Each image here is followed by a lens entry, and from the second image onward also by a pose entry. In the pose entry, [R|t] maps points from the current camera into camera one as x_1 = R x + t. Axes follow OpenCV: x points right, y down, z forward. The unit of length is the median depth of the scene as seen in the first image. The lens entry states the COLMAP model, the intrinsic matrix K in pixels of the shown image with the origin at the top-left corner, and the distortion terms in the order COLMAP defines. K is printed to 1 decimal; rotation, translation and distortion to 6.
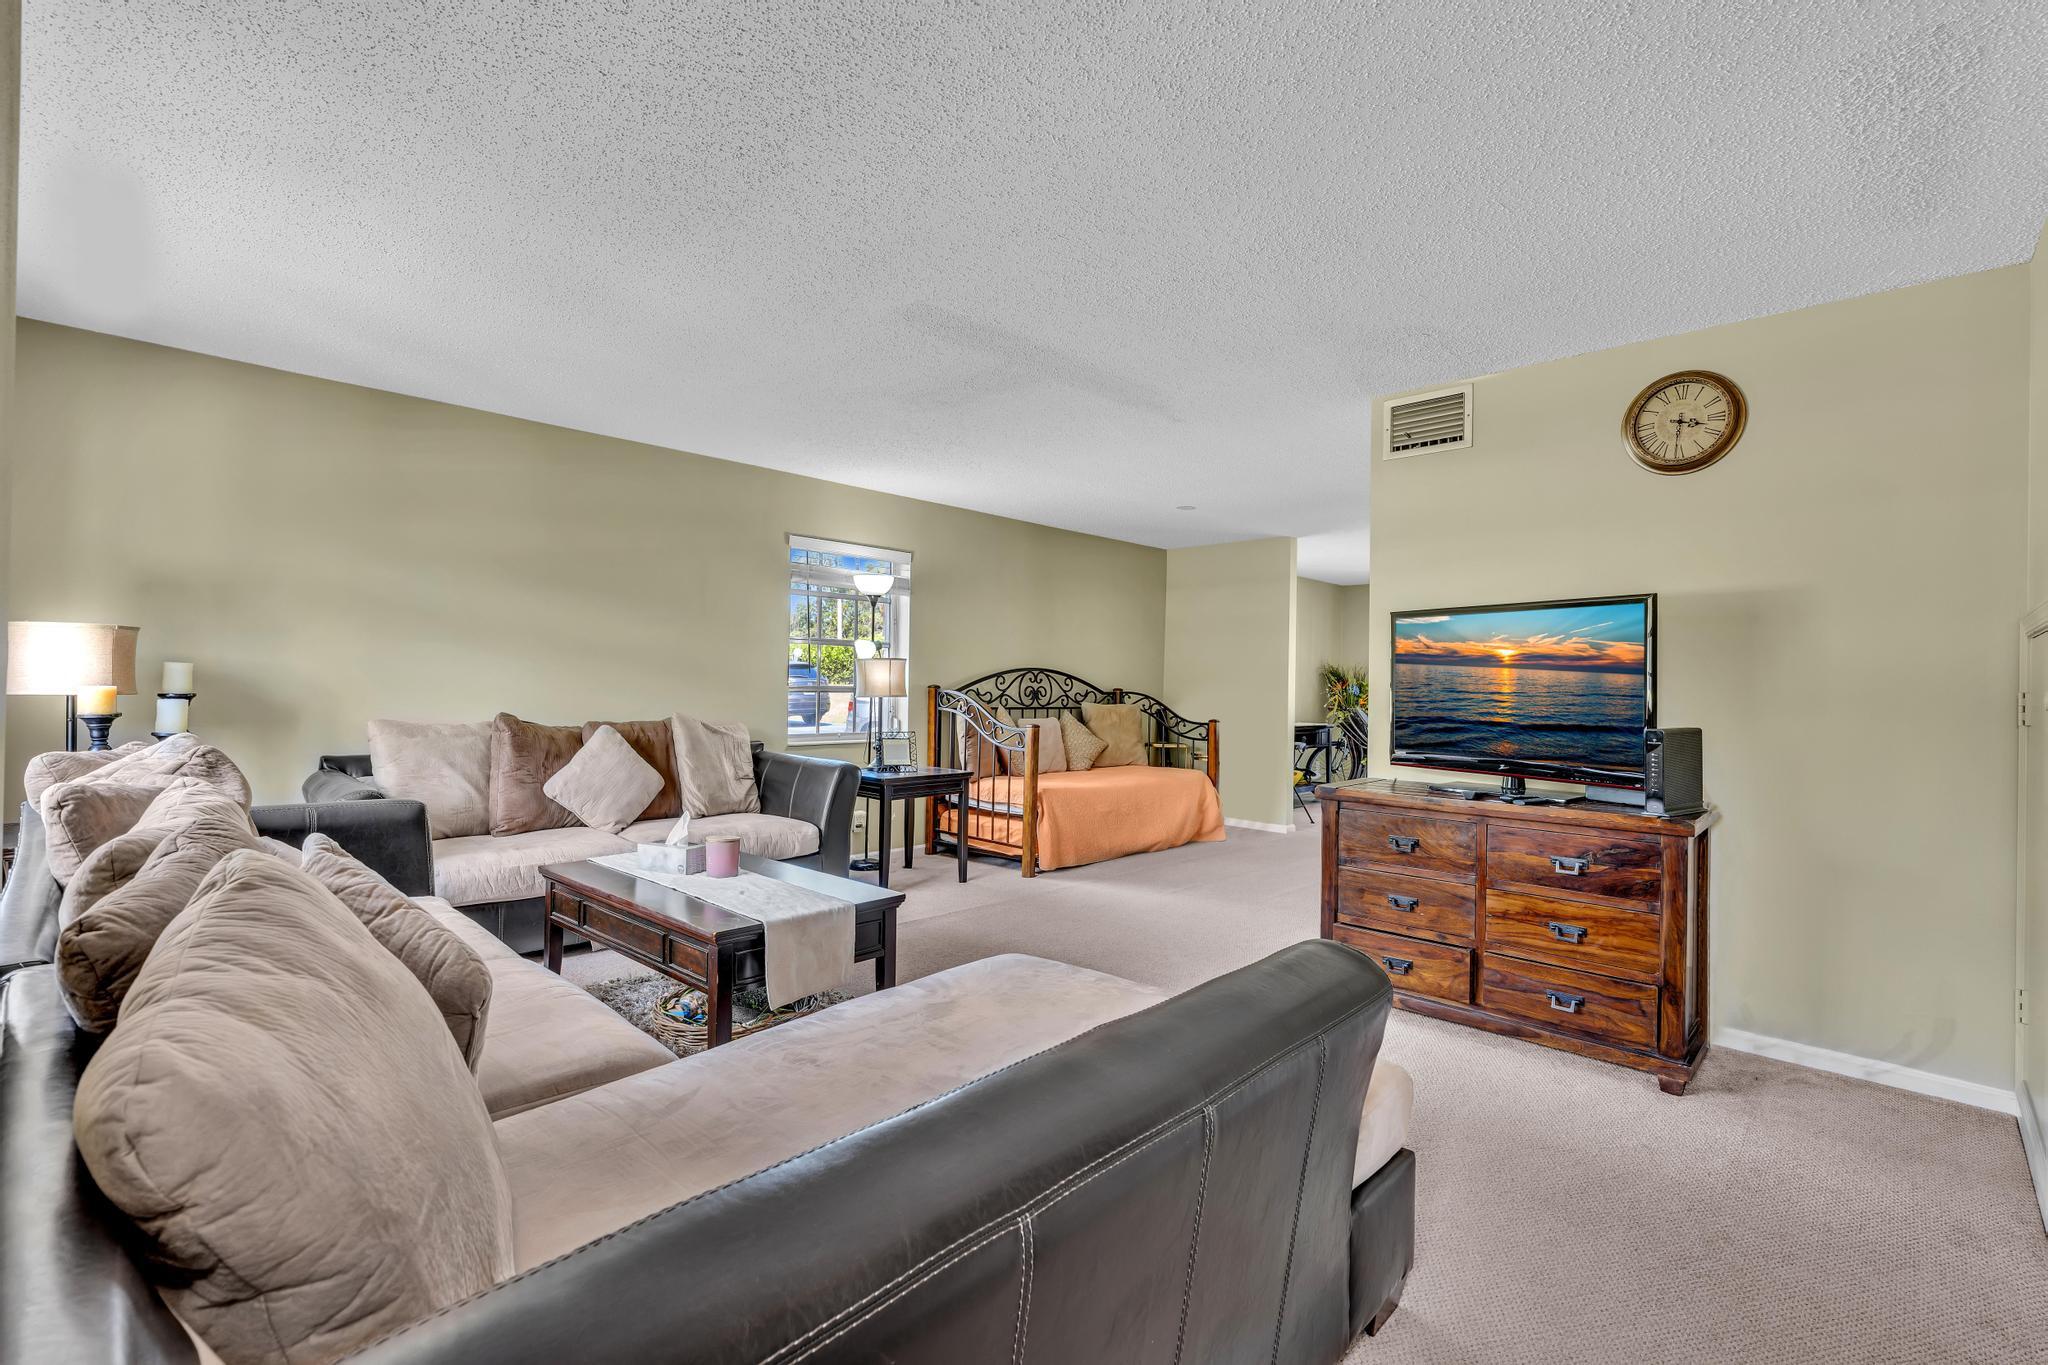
lens RADIAL K [[909.5, 0, 1023.4], [0, 909.5, 669.5], [0, 0, 1]] dist [-0.005050, 0.001508]
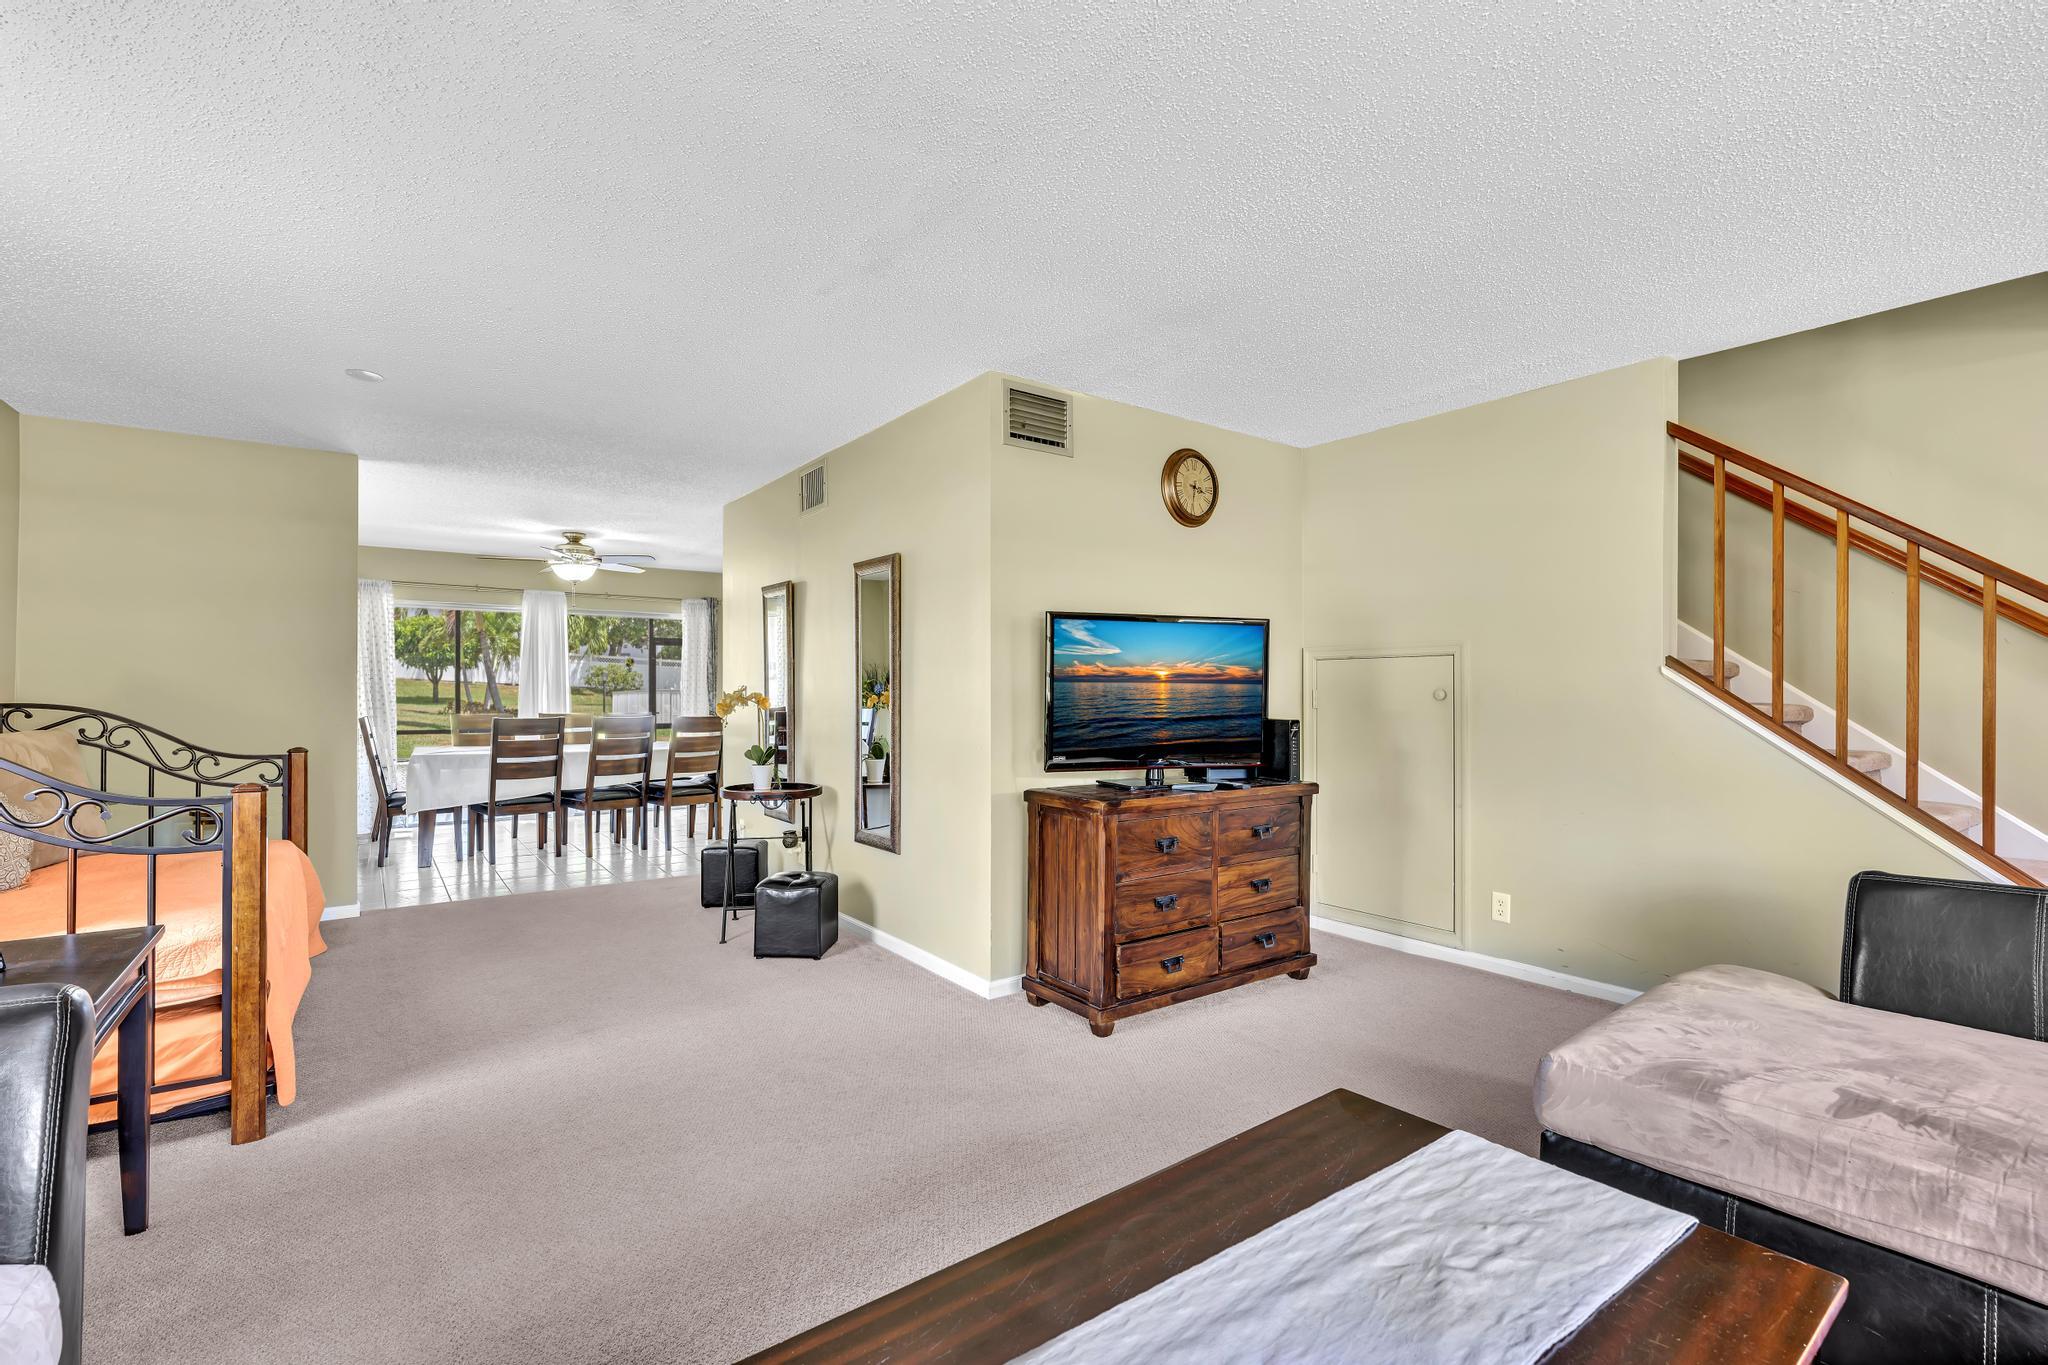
lens RADIAL K [[909.5, 0, 966.6], [0, 909.5, 703.9], [0, 0, 1]] dist [-0.005050, 0.001508]
pose [[0.169487, -0.028781, 0.985112, -0.492471], [-0.015462, 0.999373, 0.031858, 0.003784], [-0.985411, -0.020631, 0.168935, 0.837847]]
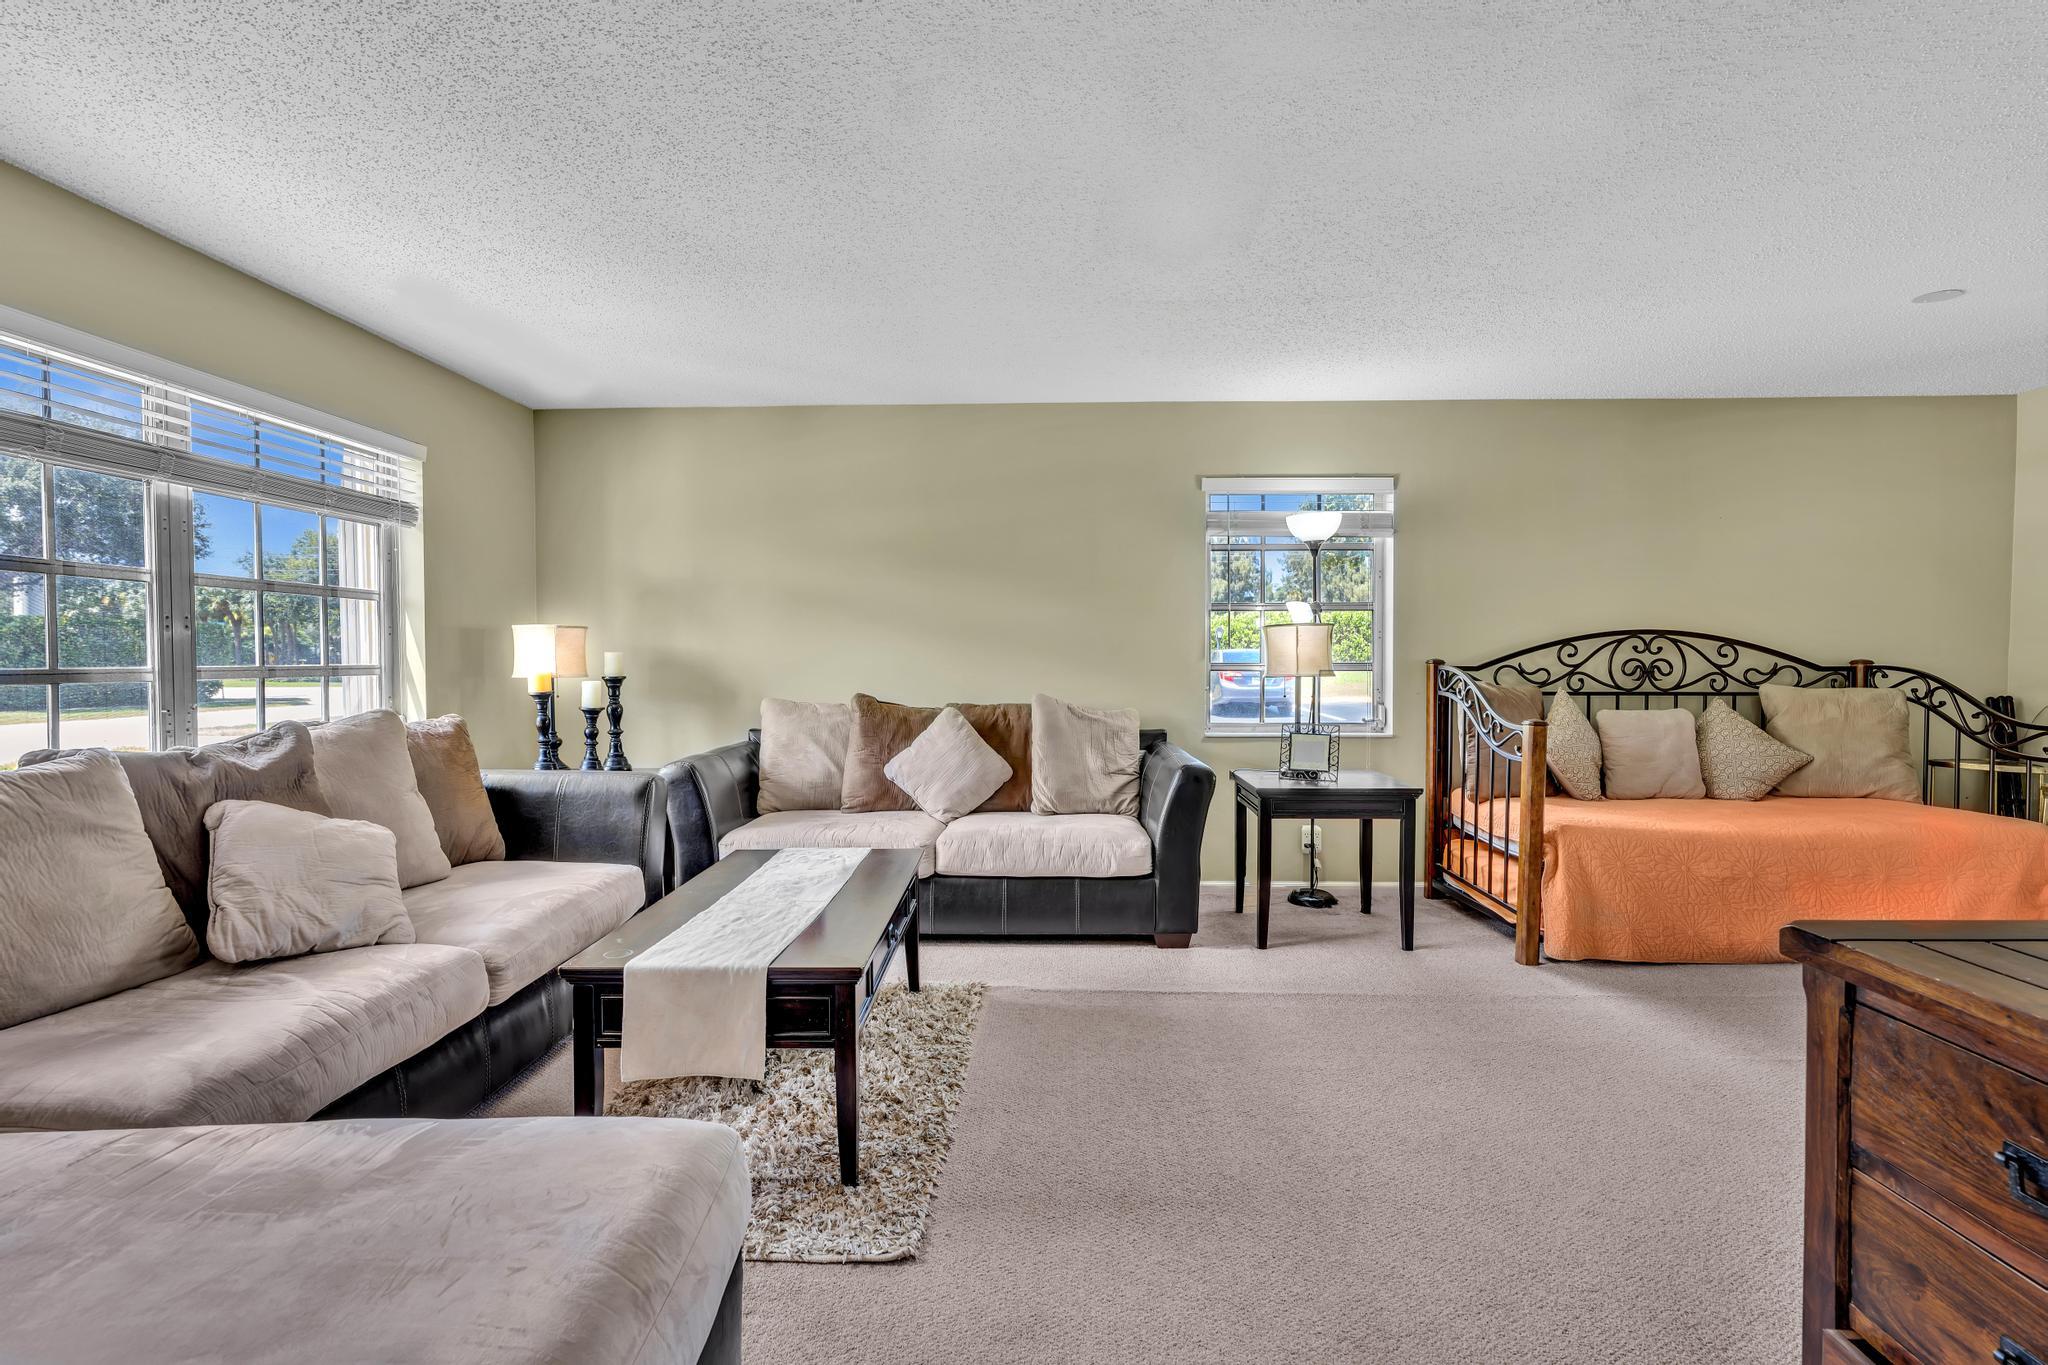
lens RADIAL K [[909.5, 0, 1038.5], [0, 909.5, 676.4], [0, 0, 1]] dist [-0.005050, 0.001508]
pose [[0.676598, -0.001205, -0.736352, 0.329470], [0.024873, 0.999465, 0.021219, 0.011701], [0.735932, -0.032672, 0.676266, 0.458300]]
